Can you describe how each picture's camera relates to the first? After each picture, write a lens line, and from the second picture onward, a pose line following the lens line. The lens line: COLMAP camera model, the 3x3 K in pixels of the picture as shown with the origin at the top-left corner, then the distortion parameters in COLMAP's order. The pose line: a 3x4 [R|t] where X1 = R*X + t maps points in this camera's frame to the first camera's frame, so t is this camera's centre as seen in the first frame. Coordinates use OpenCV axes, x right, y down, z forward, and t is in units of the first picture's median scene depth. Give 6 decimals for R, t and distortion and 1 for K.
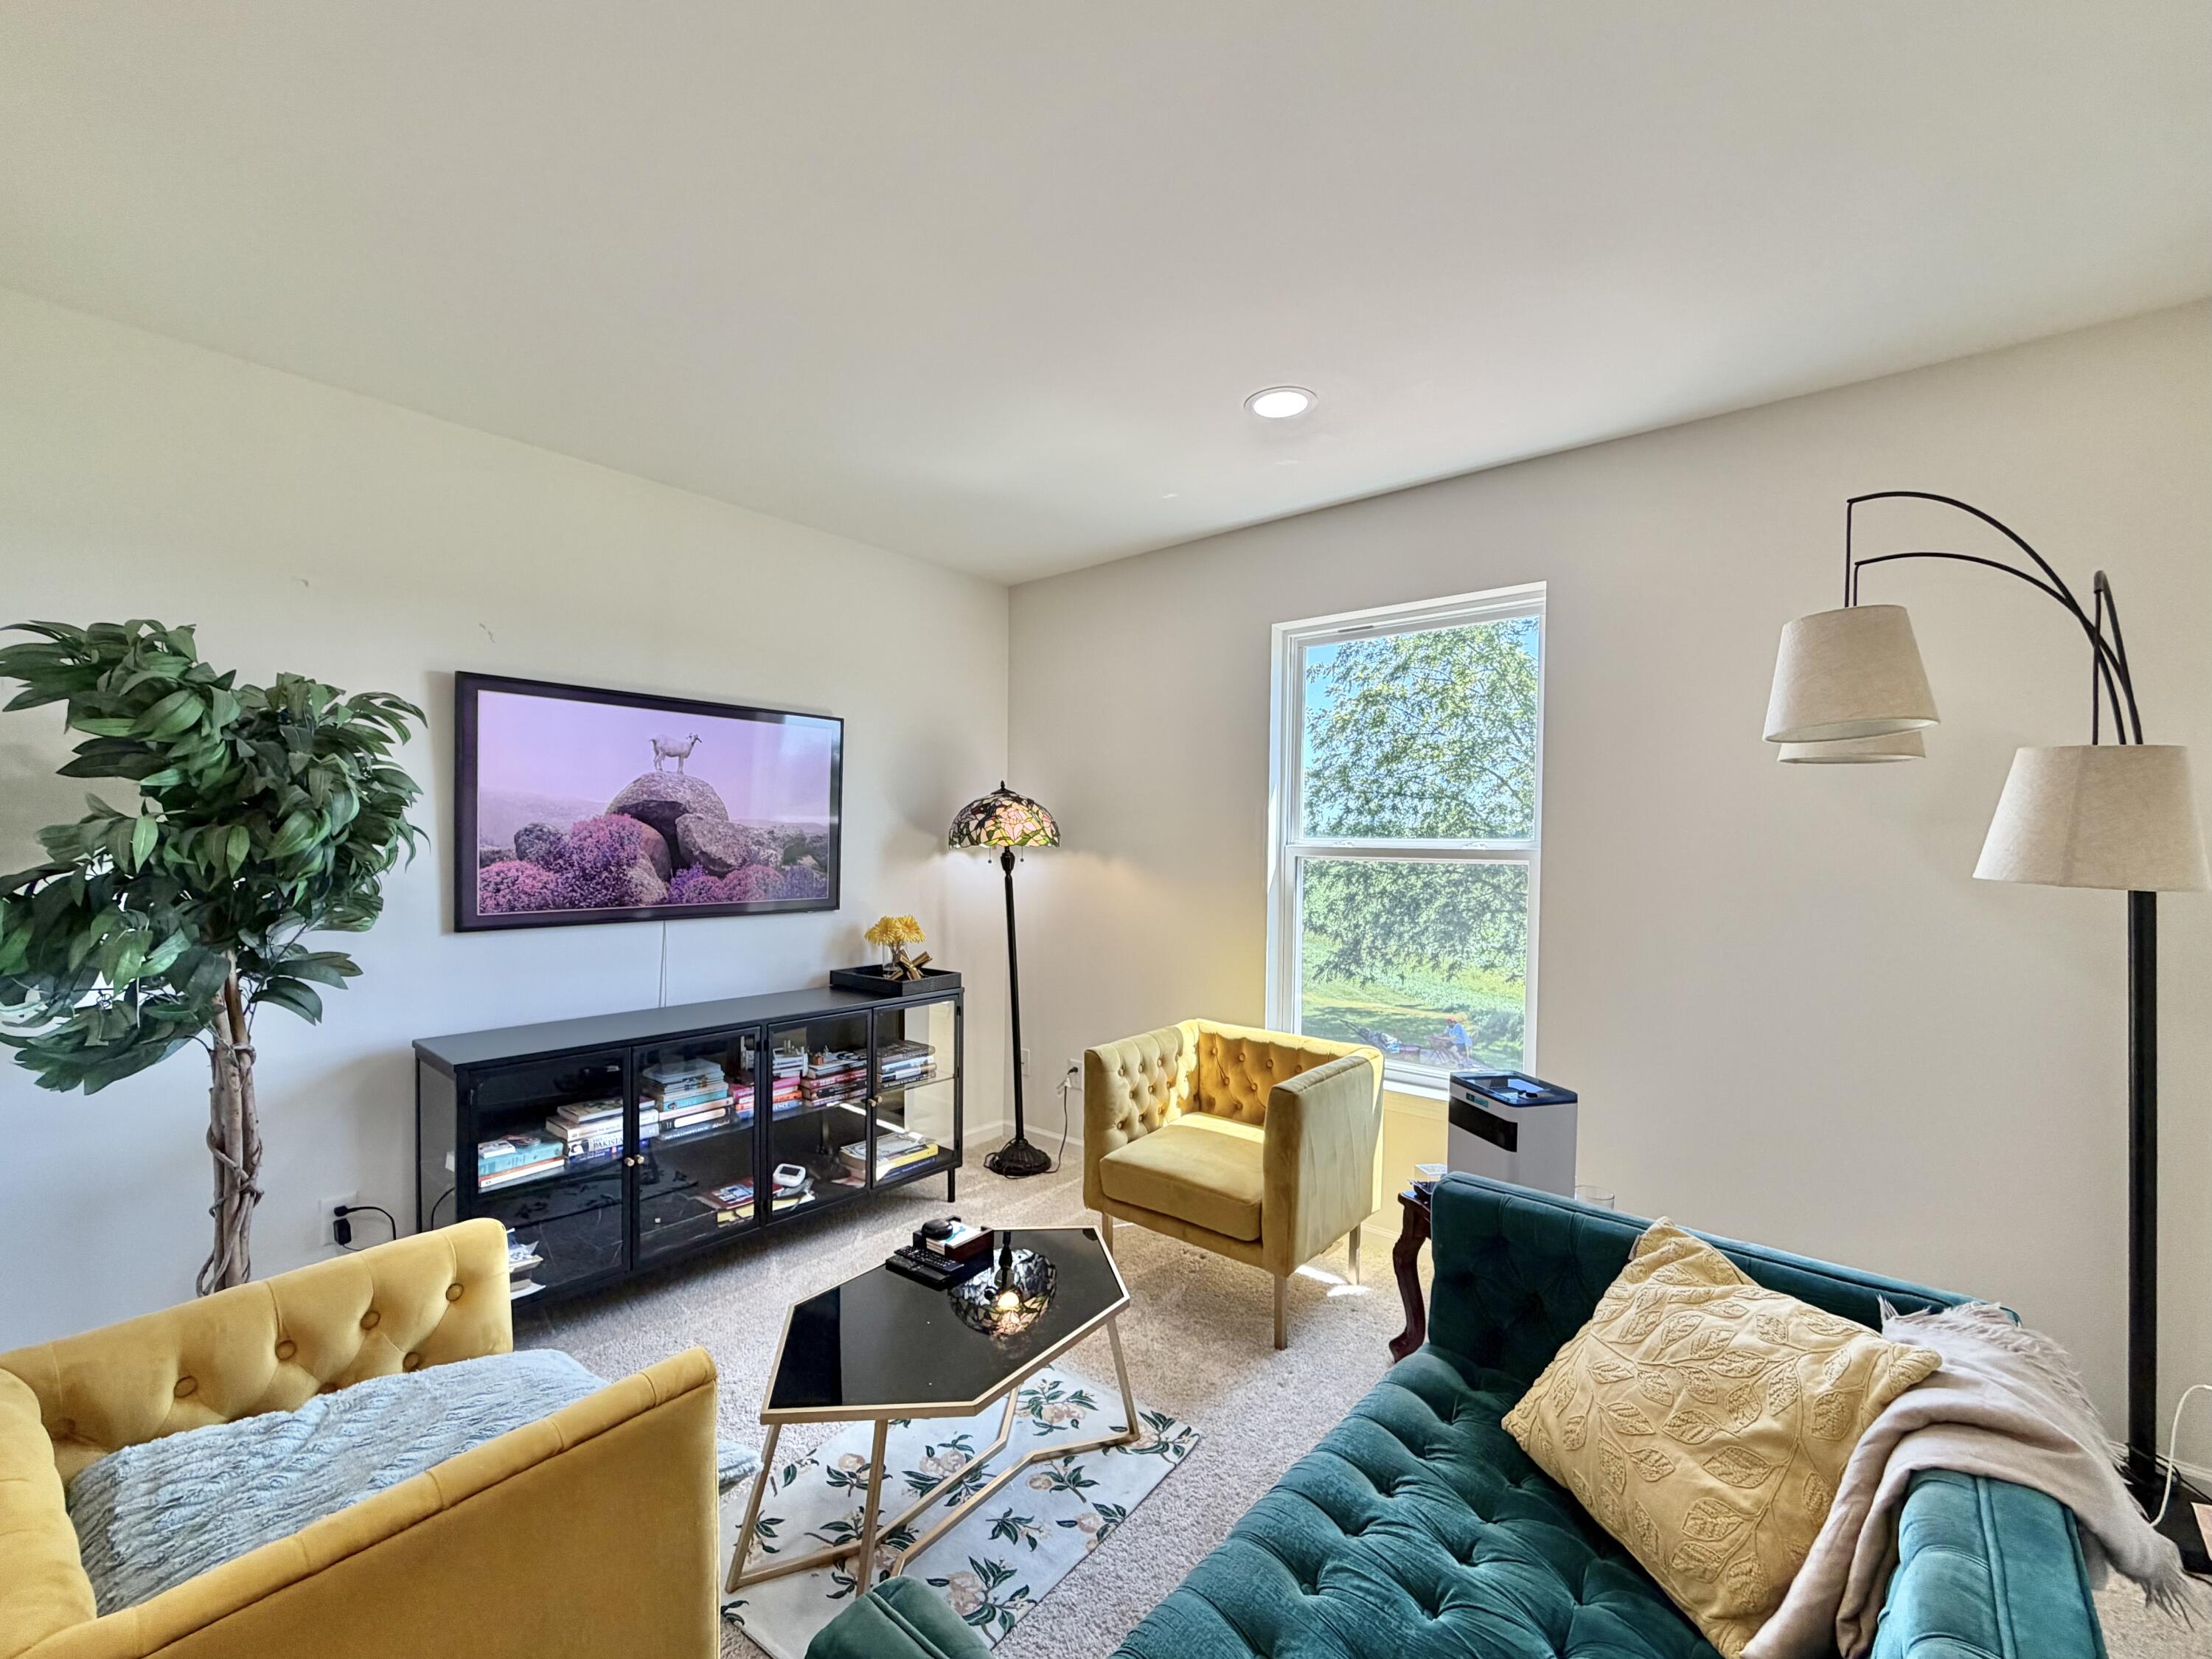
lens RADIAL K [[914.0, 0, 1084.1], [0, 914.0, 823.9], [0, 0, 1]] dist [-0.000267, -0.000092]
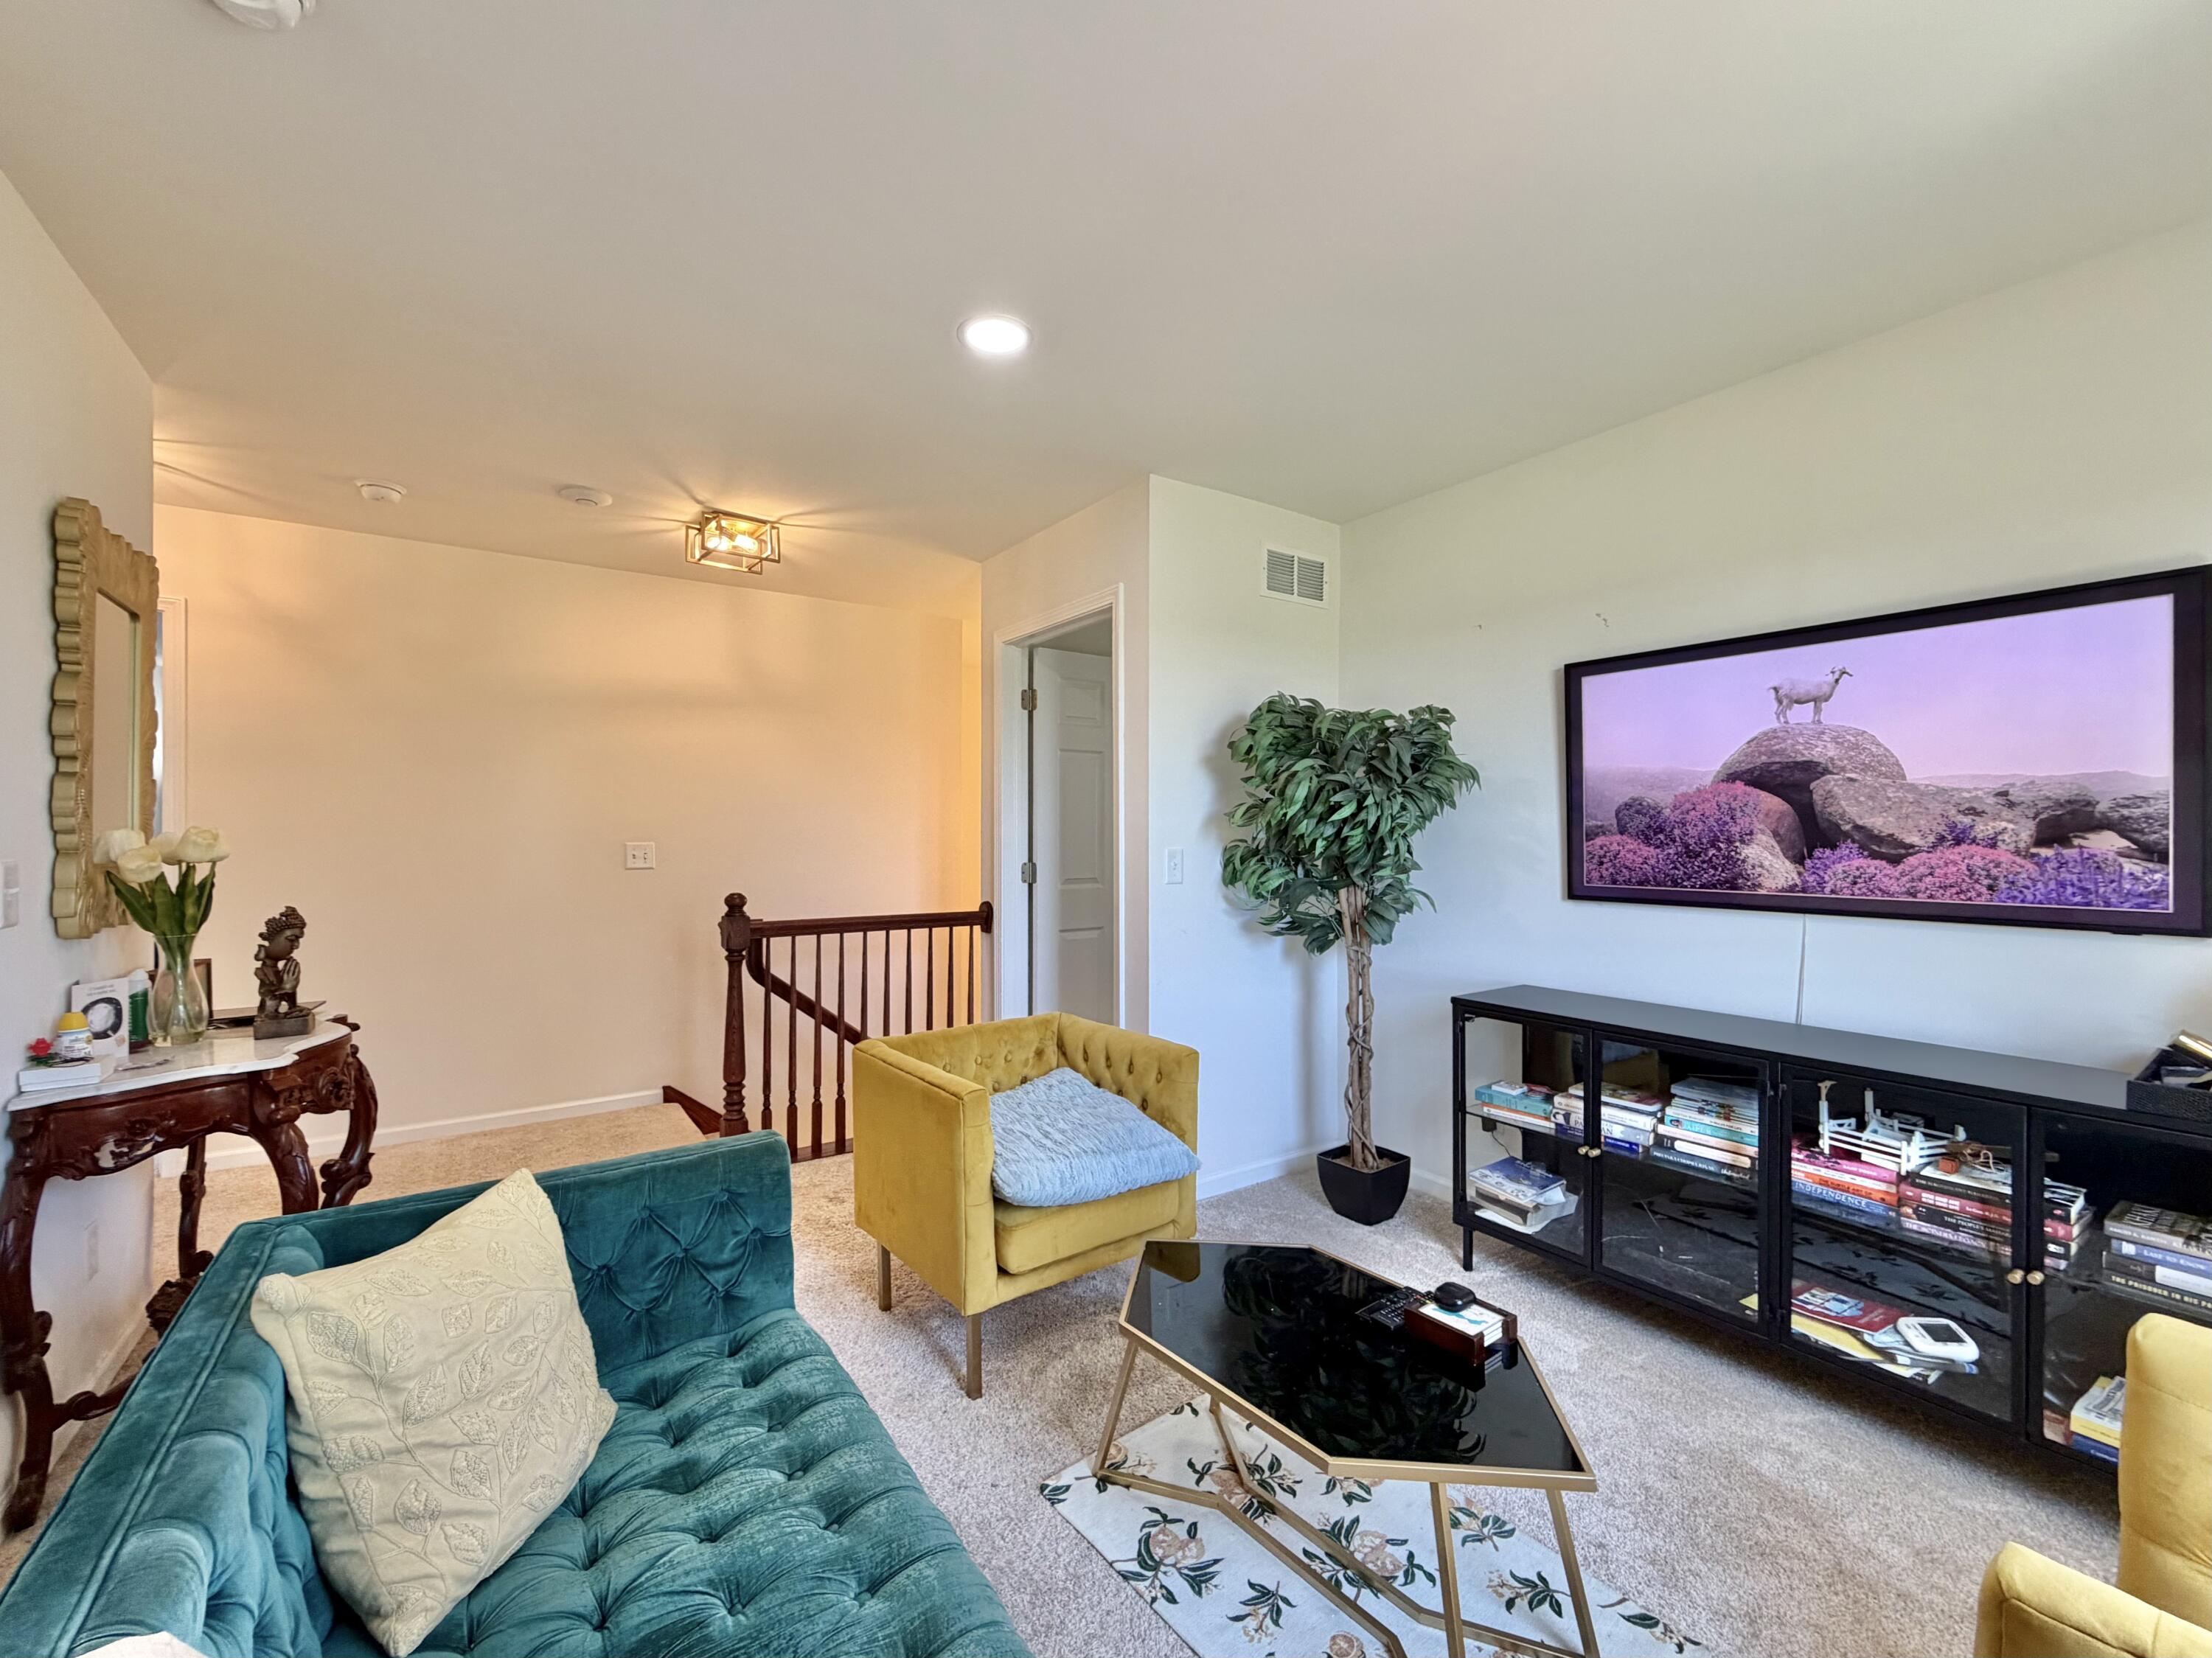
lens RADIAL K [[913.9, 0, 1084.1], [0, 913.9, 823.4], [0, 0, 1]] dist [-0.000267, -0.000092]
pose [[-0.266239, -0.019943, -0.963701, 0.475087], [0.014902, 0.999581, -0.024802, 0.040234], [0.963792, -0.020964, -0.265830, 0.644662]]
